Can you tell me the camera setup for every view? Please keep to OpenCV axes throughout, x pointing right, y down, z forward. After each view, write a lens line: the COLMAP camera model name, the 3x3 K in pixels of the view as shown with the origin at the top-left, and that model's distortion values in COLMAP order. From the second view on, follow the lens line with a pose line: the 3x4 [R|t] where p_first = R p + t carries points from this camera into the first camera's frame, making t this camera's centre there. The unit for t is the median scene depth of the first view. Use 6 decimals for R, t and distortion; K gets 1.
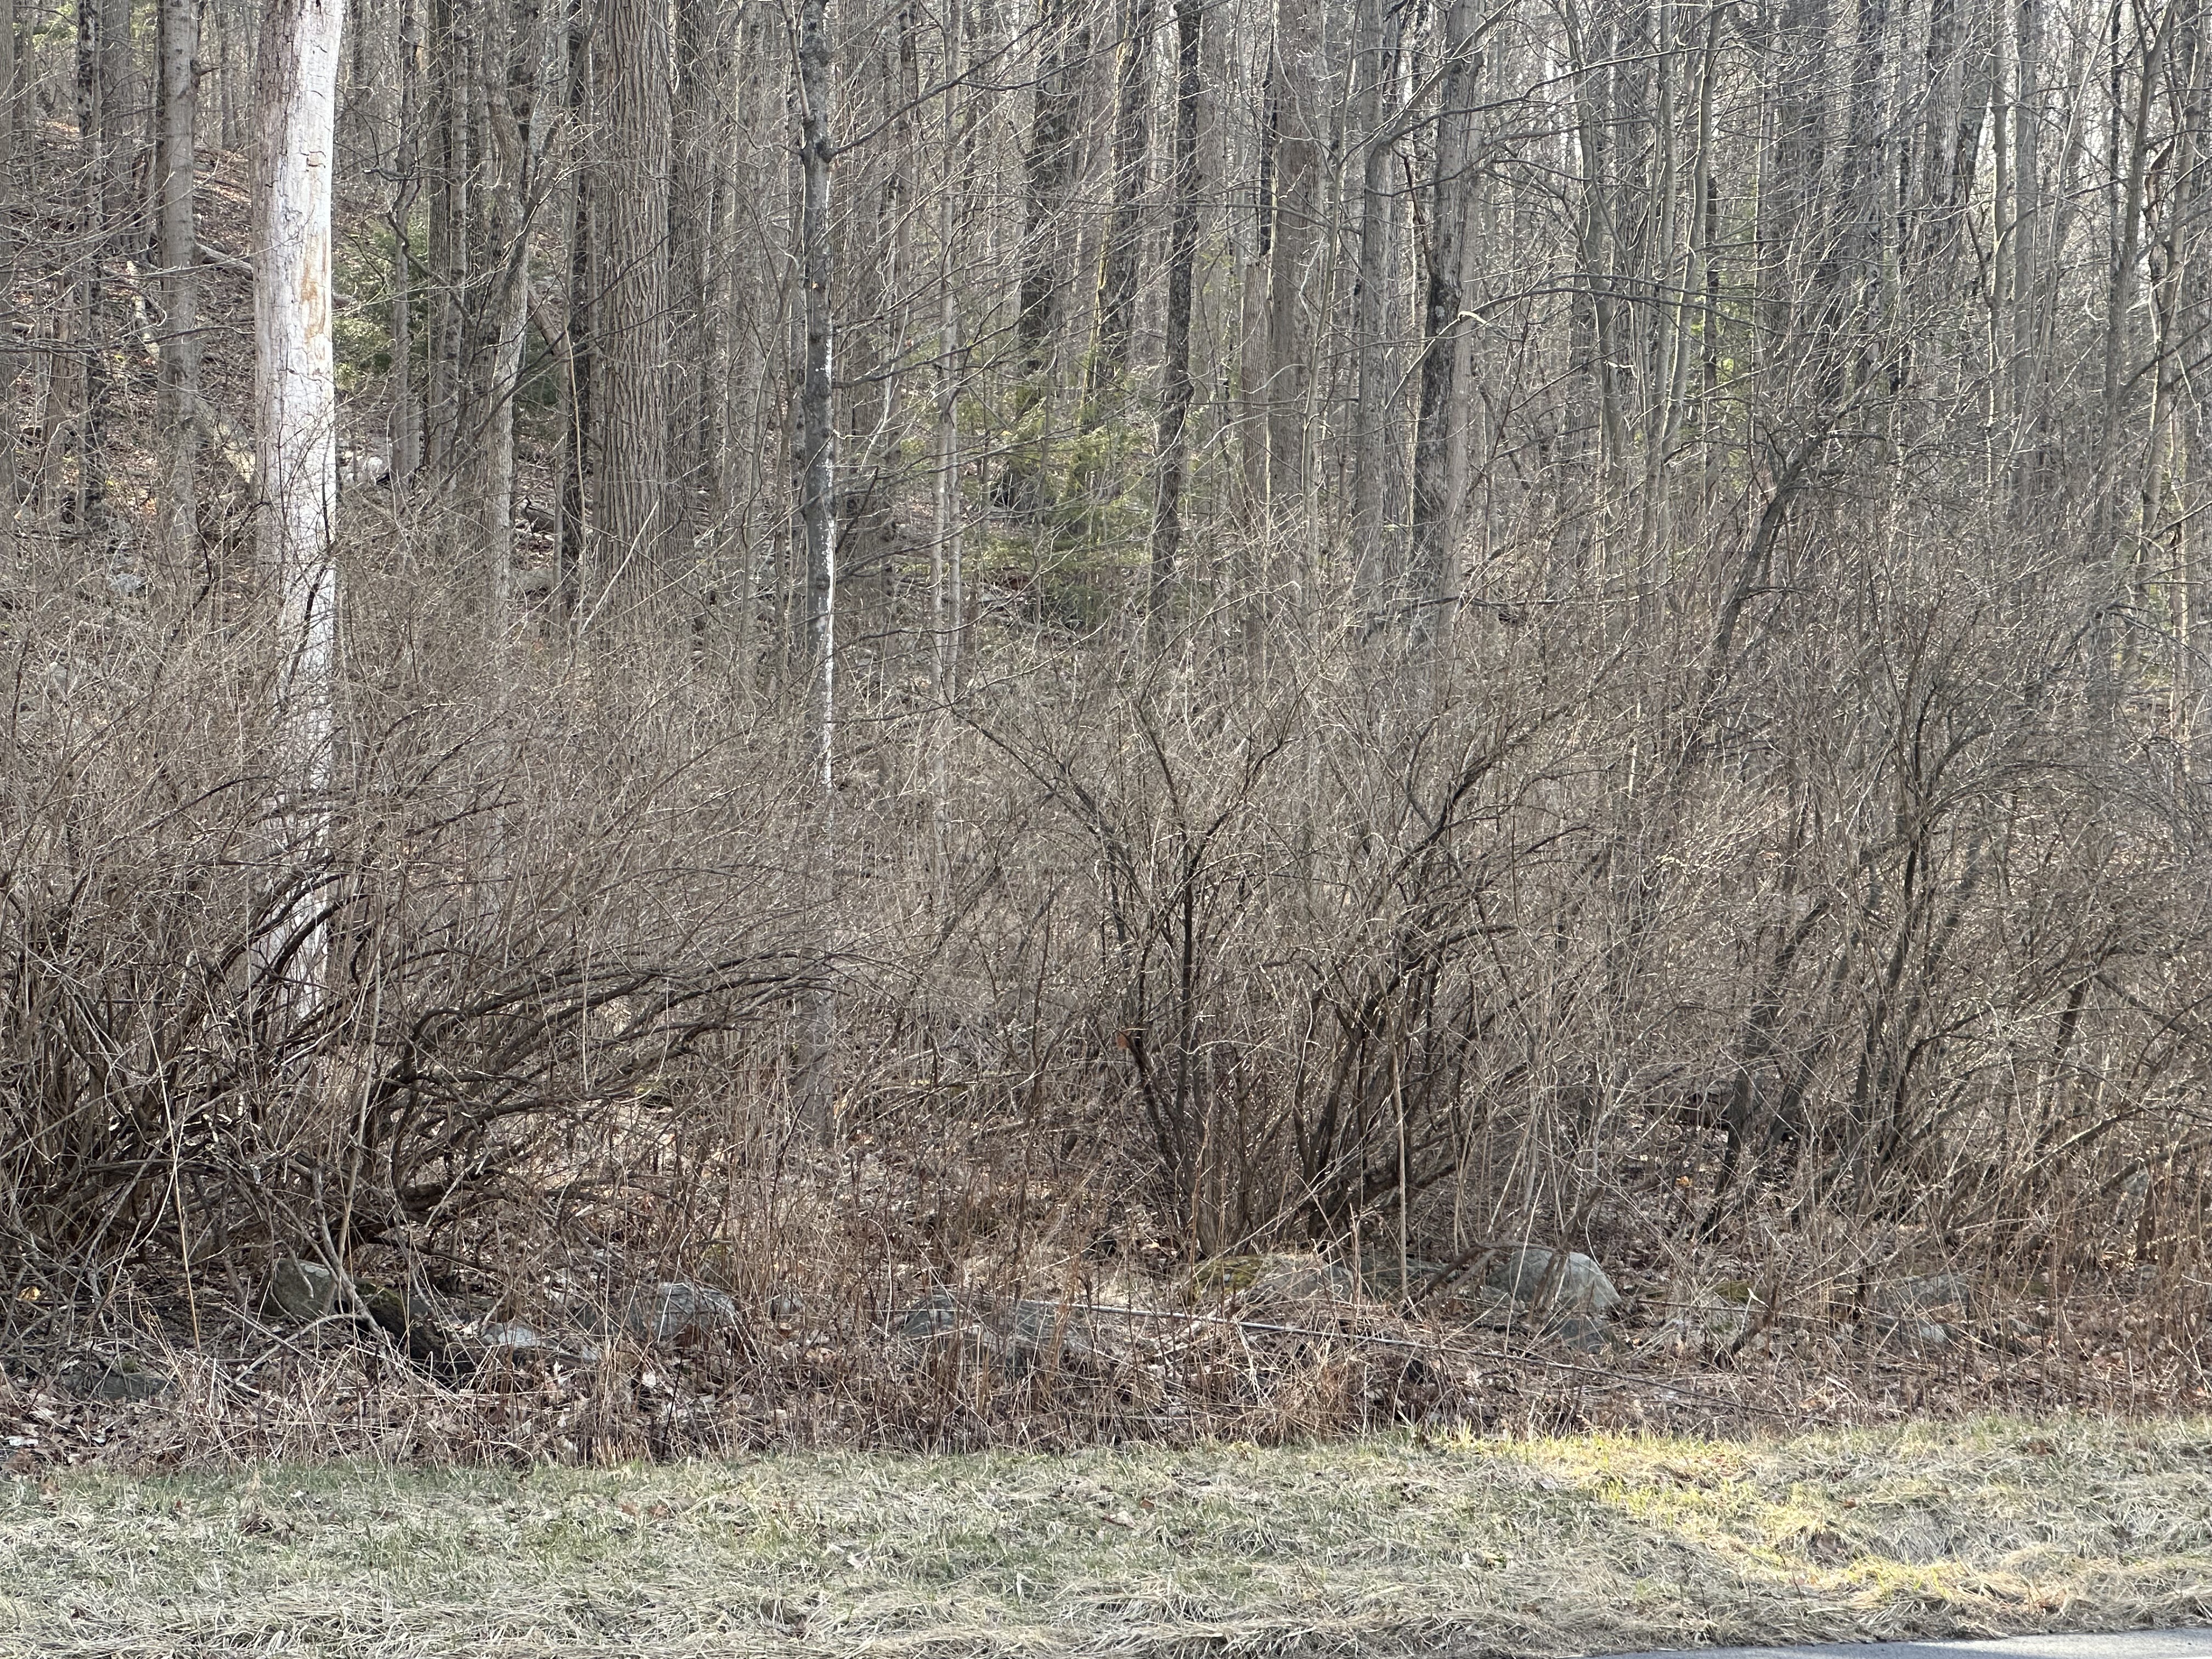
lens RADIAL K [[5200.8, 0, 1102.9], [0, 5200.8, 797.0], [0, 0, 1]] dist [0.179277, 0.000000]
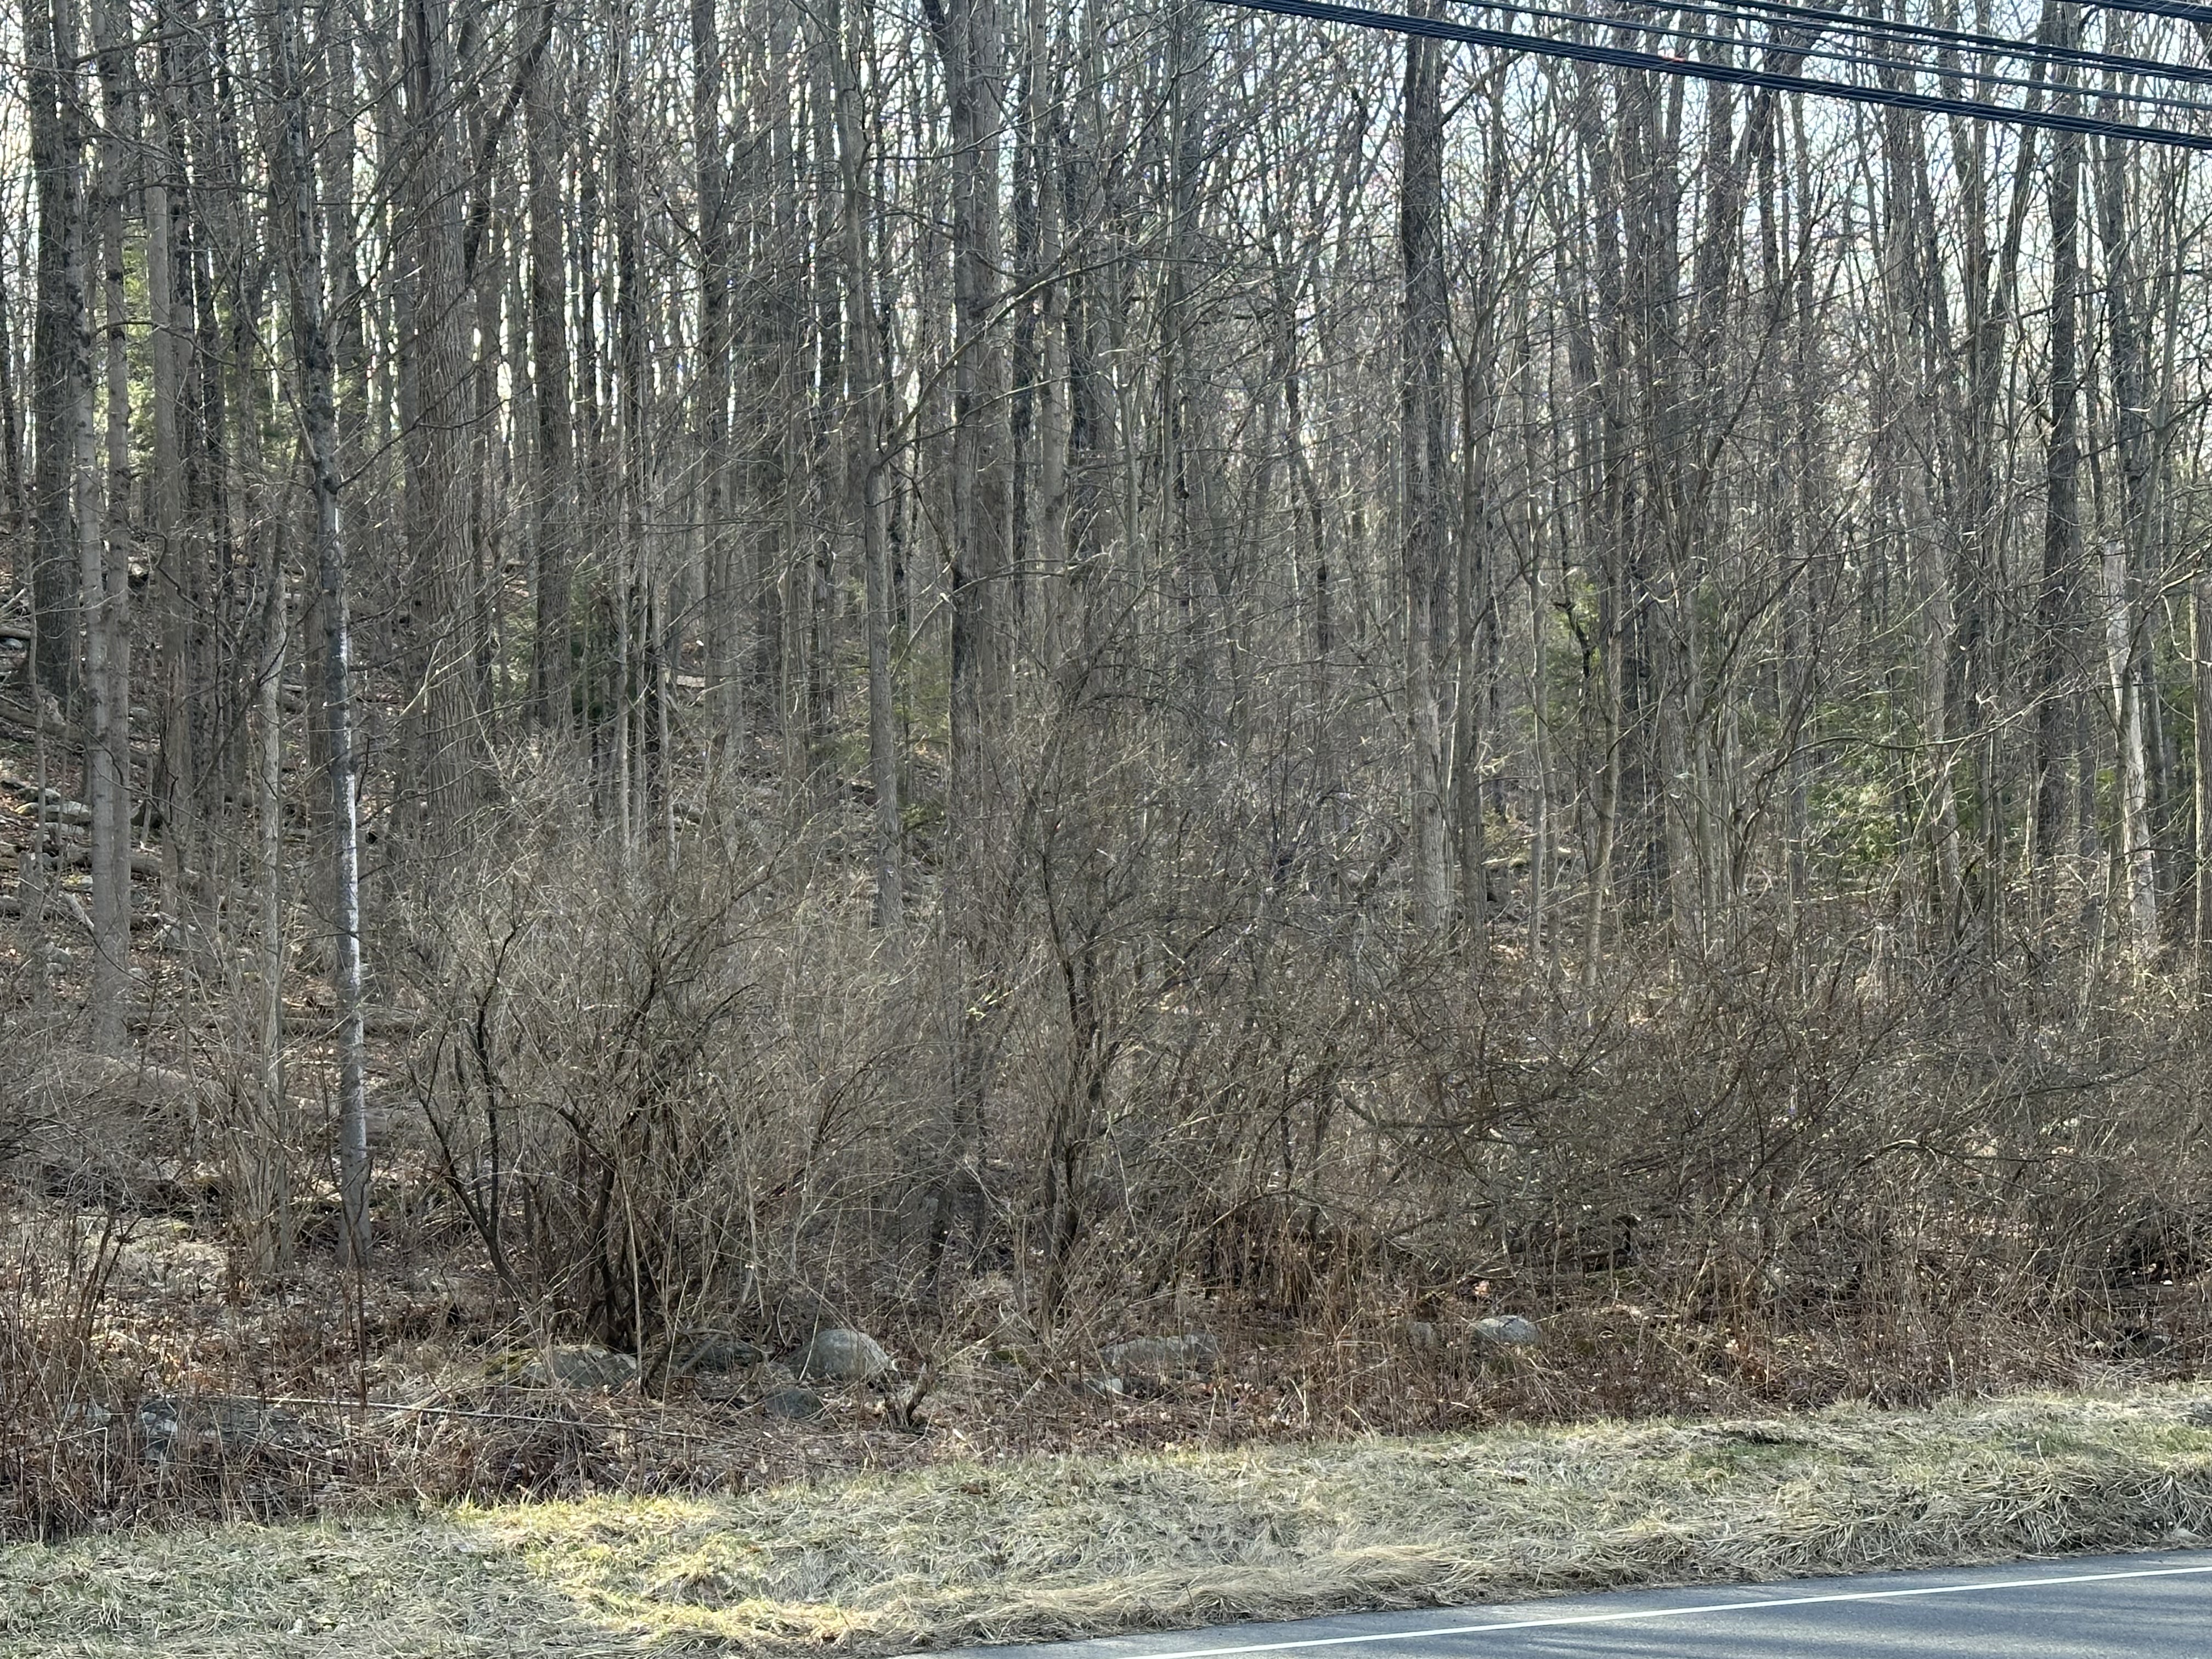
lens RADIAL K [[3670.5, 0, 1119.3], [0, 3670.5, 852.7], [0, 0, 1]] dist [0.144705, 0.000000]
pose [[0.997008, -0.050395, -0.058617, 0.201245], [0.048003, 0.997984, -0.041511, 0.012892], [0.060591, 0.038573, 0.997417, 0.126908]]
